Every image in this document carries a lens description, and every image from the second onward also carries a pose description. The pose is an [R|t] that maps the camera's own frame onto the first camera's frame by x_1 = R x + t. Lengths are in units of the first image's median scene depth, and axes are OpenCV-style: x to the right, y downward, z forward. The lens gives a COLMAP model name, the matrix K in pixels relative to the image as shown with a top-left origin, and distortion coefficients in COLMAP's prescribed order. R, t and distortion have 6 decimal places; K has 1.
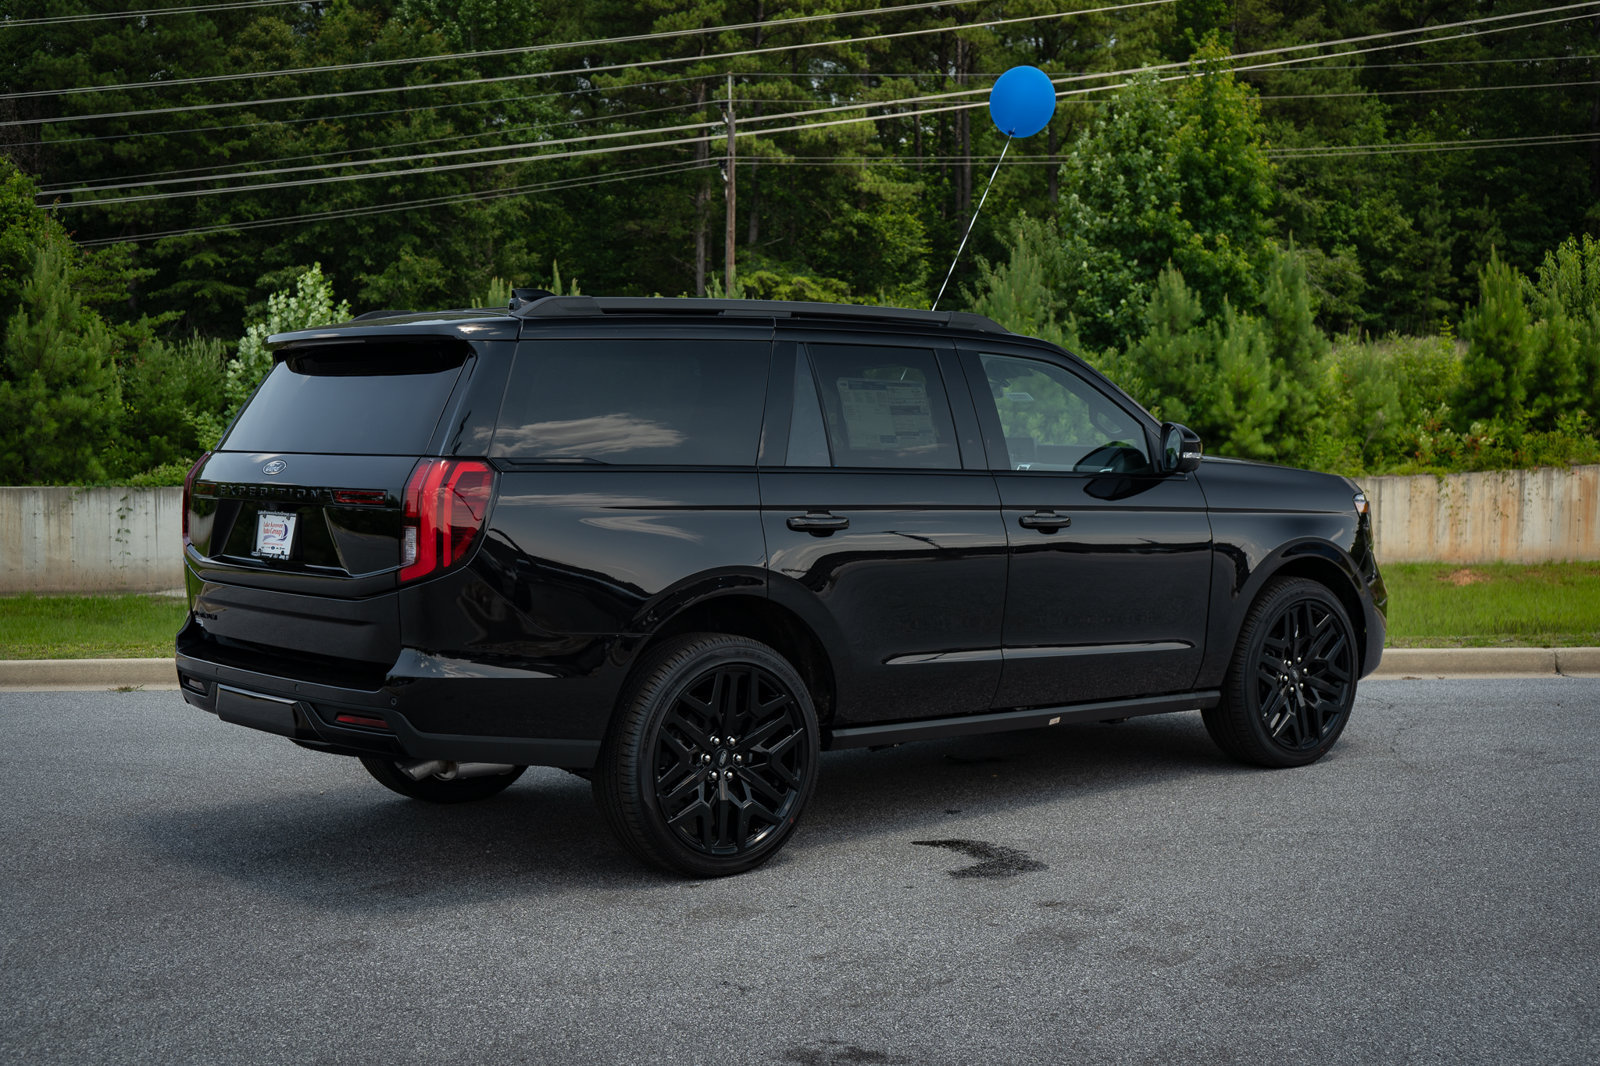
lens RADIAL K [[2203.4, 0, 782.4], [0, 2203.4, 529.3], [0, 0, 1]] dist [0.035375, 0.000000]
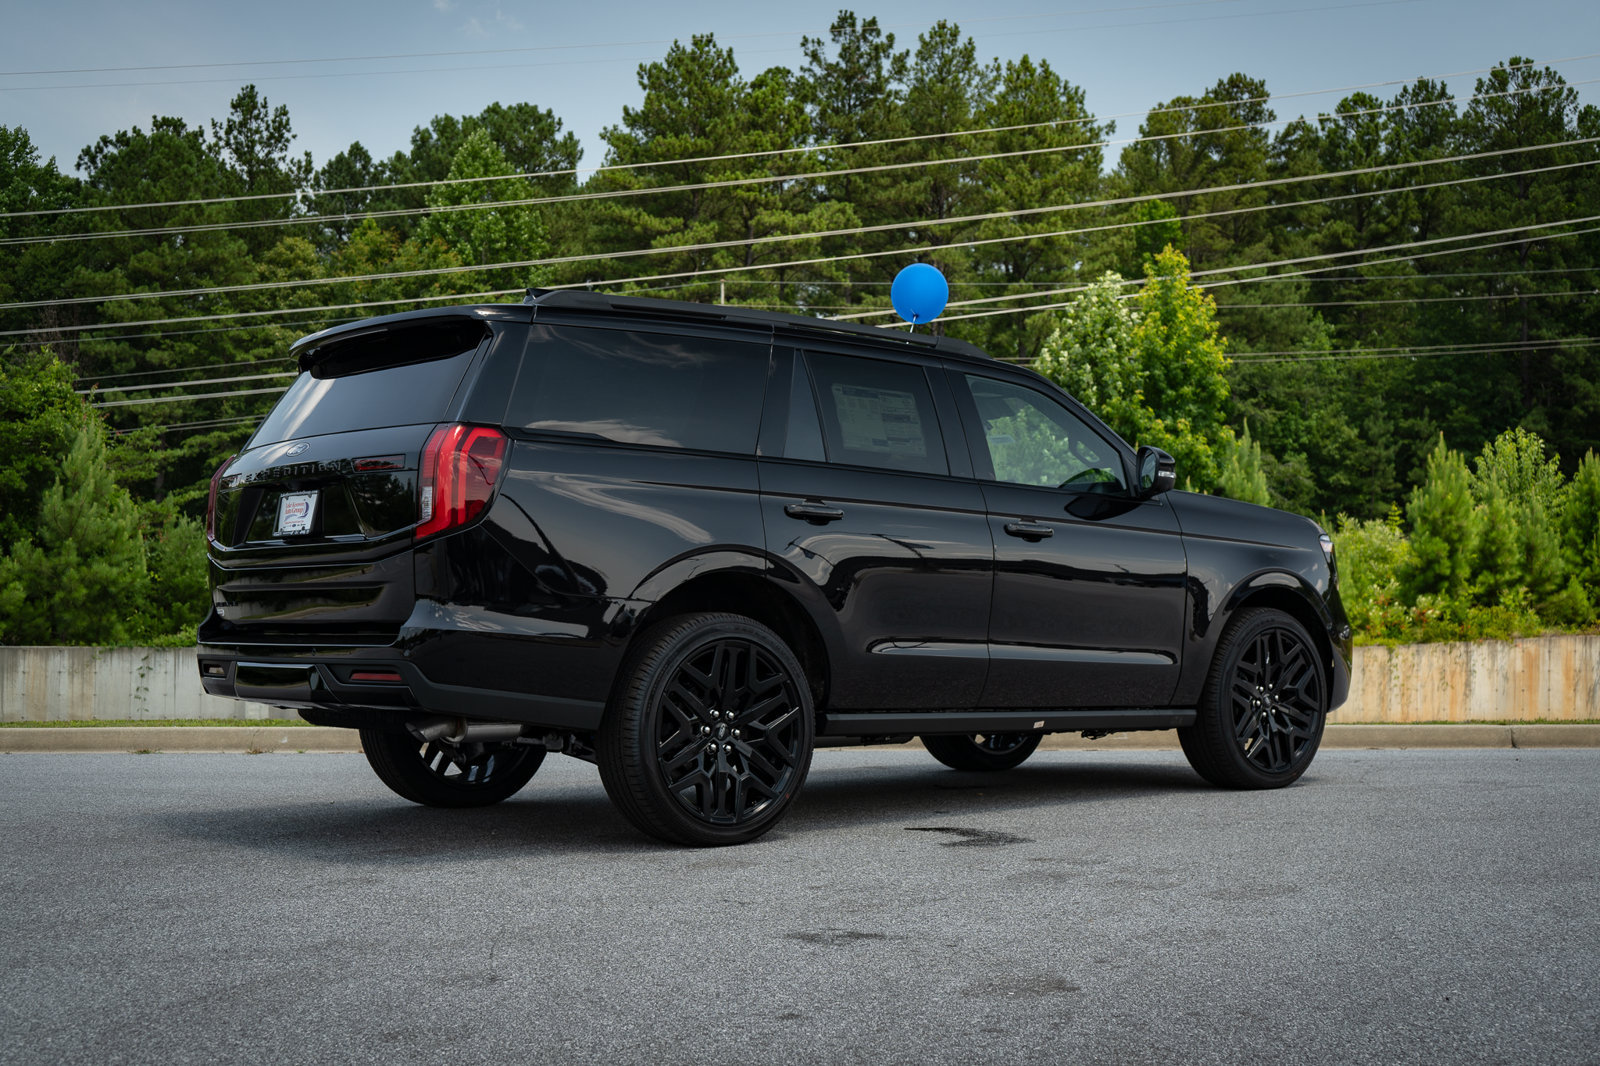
lens RADIAL K [[2079.7, 0, 784.7], [0, 2079.7, 526.4], [0, 0, 1]] dist [0.025198, 0.000000]
pose [[0.999958, 0.004790, 0.007751, -0.001113], [-0.003962, 0.994626, -0.103457, 0.022089], [-0.008205, 0.103422, 0.994604, 0.003045]]
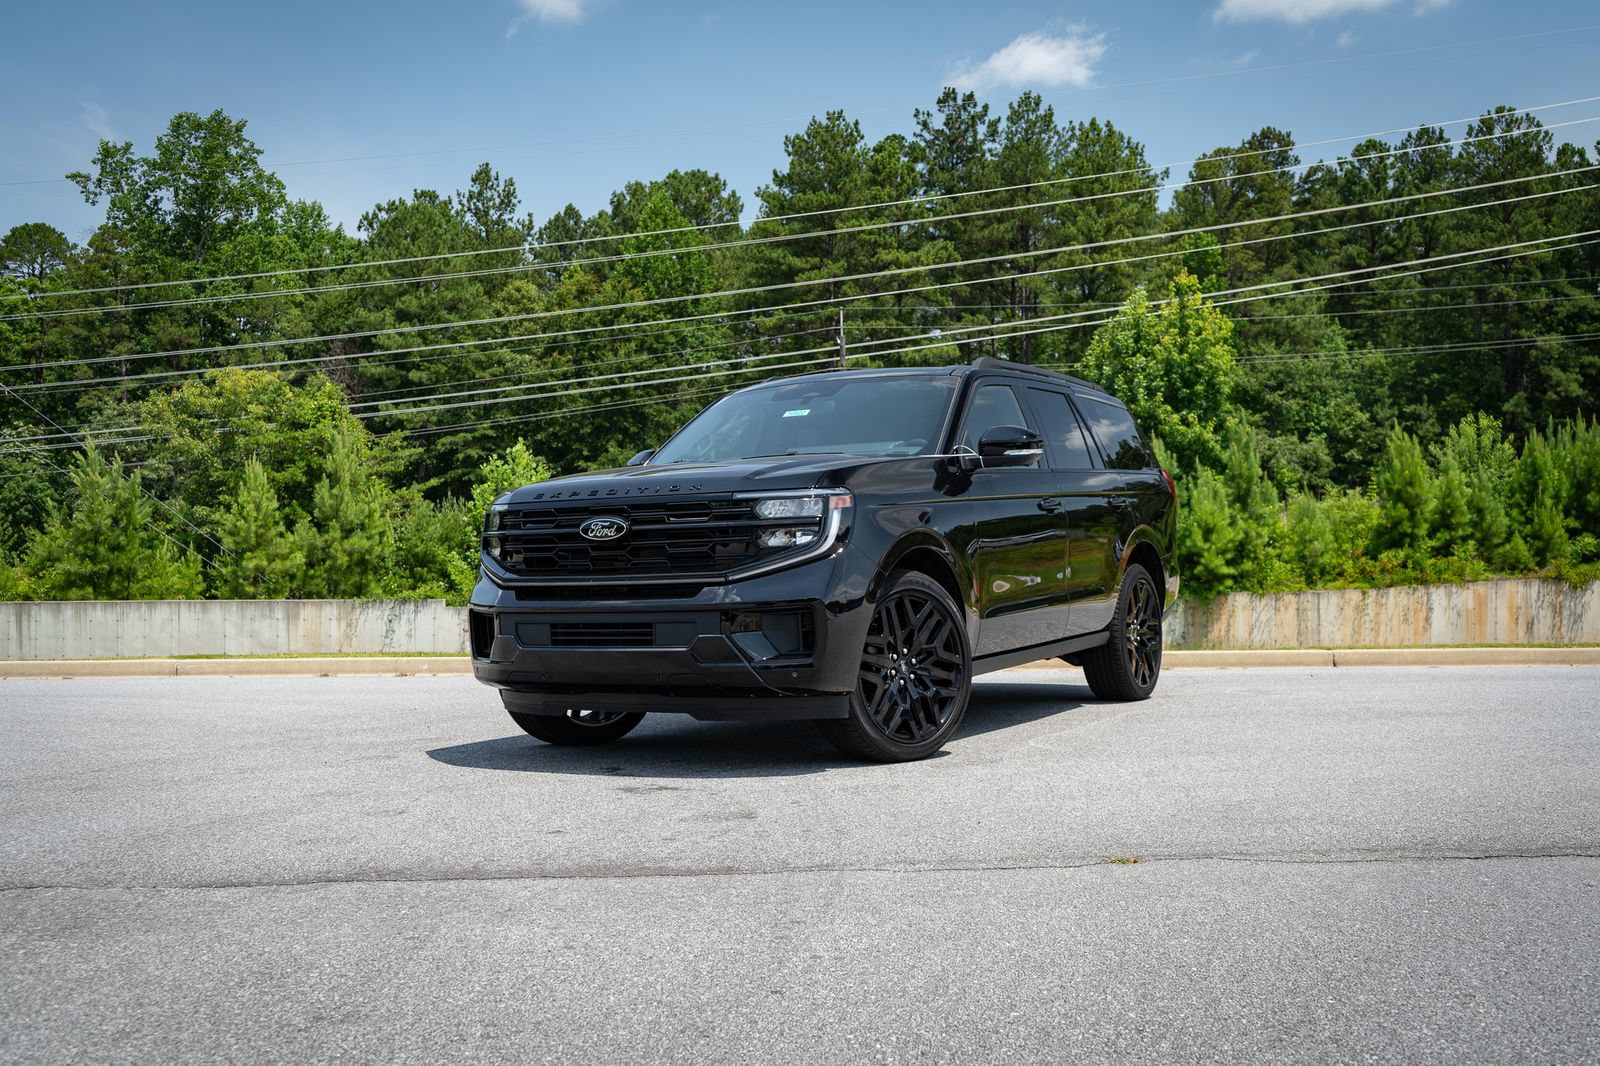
lens RADIAL K [[1663.2, 0, 784.3], [0, 1663.2, 543.3], [0, 0, 1]] dist [0.009275, 0.000000]
pose [[0.996541, -0.007442, -0.082767, 0.032347], [0.001097, 0.997074, -0.076439, 0.023035], [0.083094, 0.076084, 0.993633, -0.024947]]
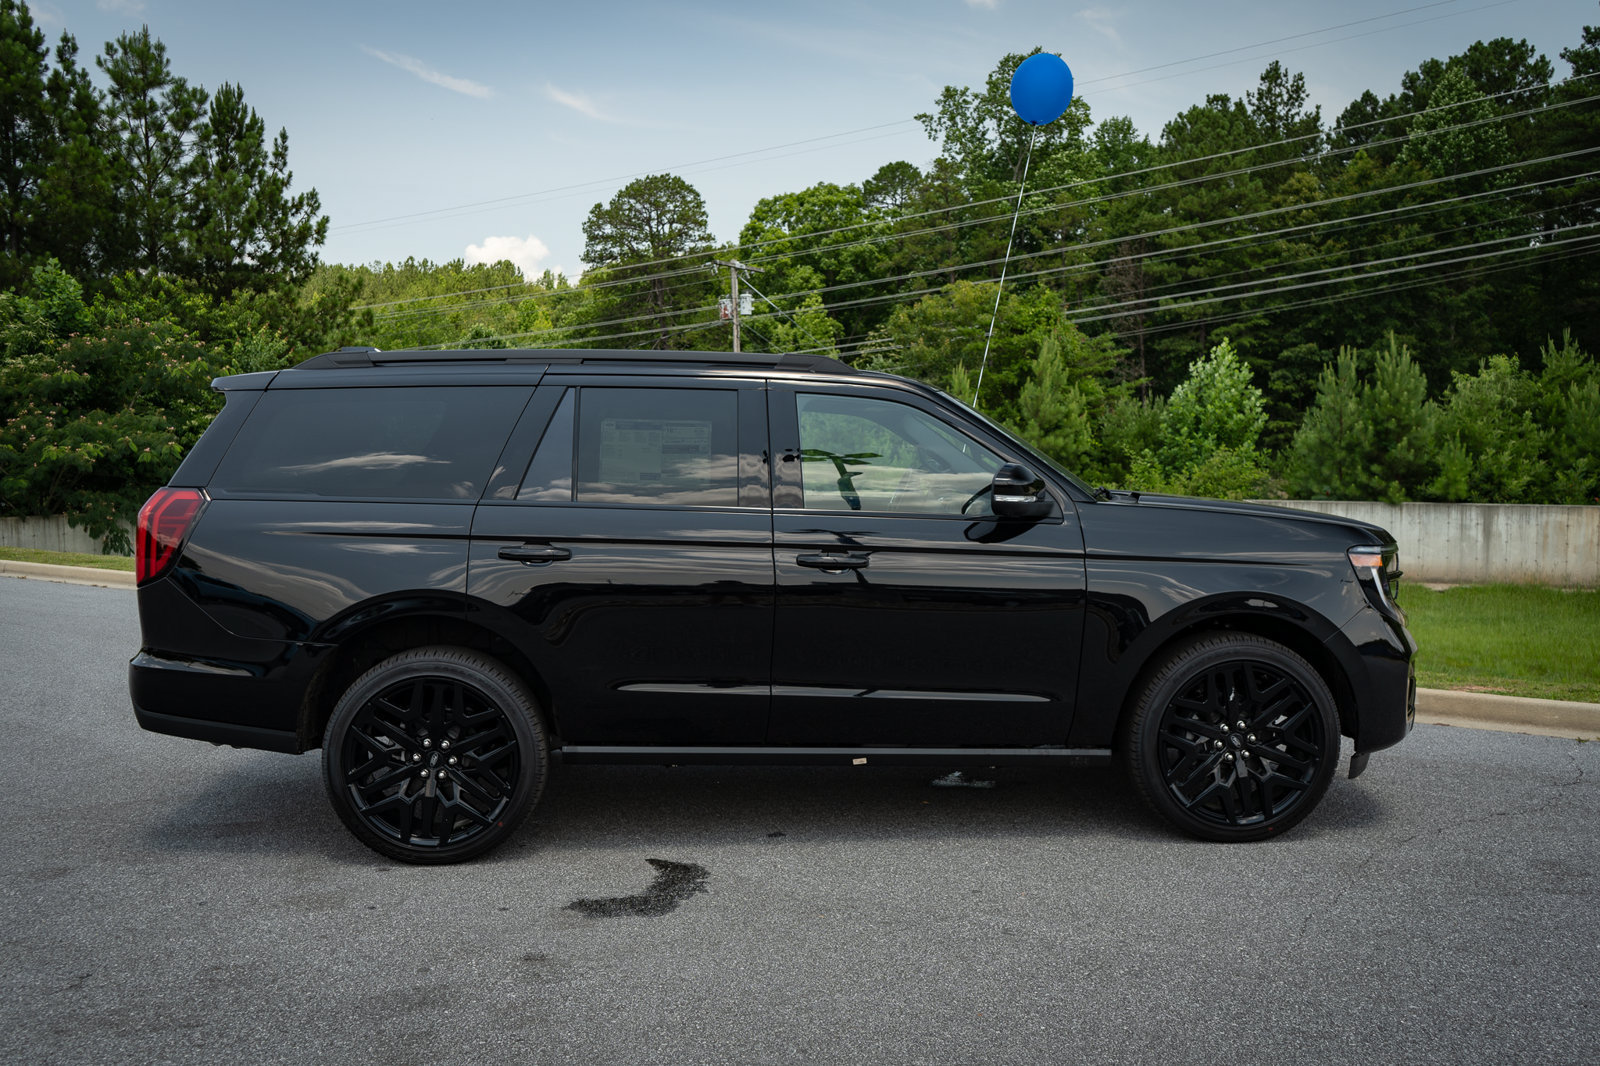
lens RADIAL K [[1416.6, 0, 788.9], [0, 1416.6, 534.6], [0, 0, 1]] dist [-0.015757, 0.018552]
pose [[0.798718, 0.040698, -0.600328, 0.109926], [-0.034695, 0.999165, 0.021575, -0.006505], [0.600705, 0.003596, 0.799463, 0.107592]]
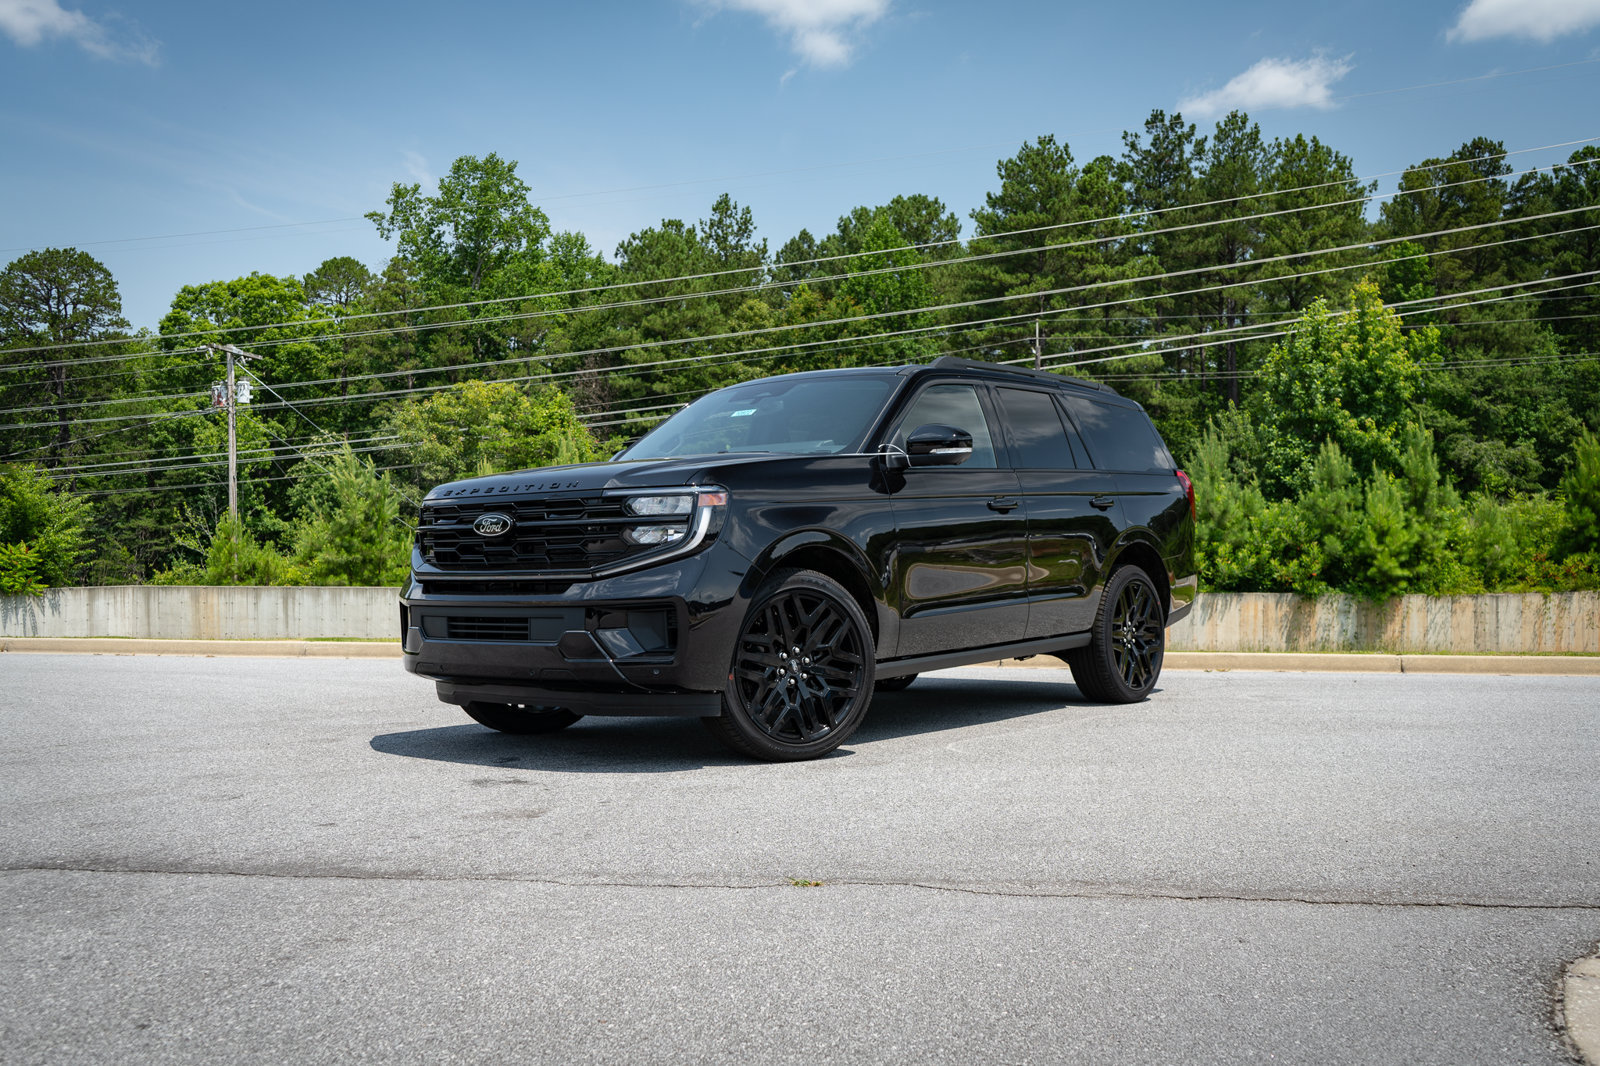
lens RADIAL K [[1524.3, 0, 782.7], [0, 1524.3, 546.6], [0, 0, 1]] dist [0.005595, 0.000000]
pose [[0.970427, 0.002751, -0.241380, 0.071499], [-0.020480, 0.997268, -0.070970, 0.021331], [0.240525, 0.073815, 0.967832, -0.002352]]
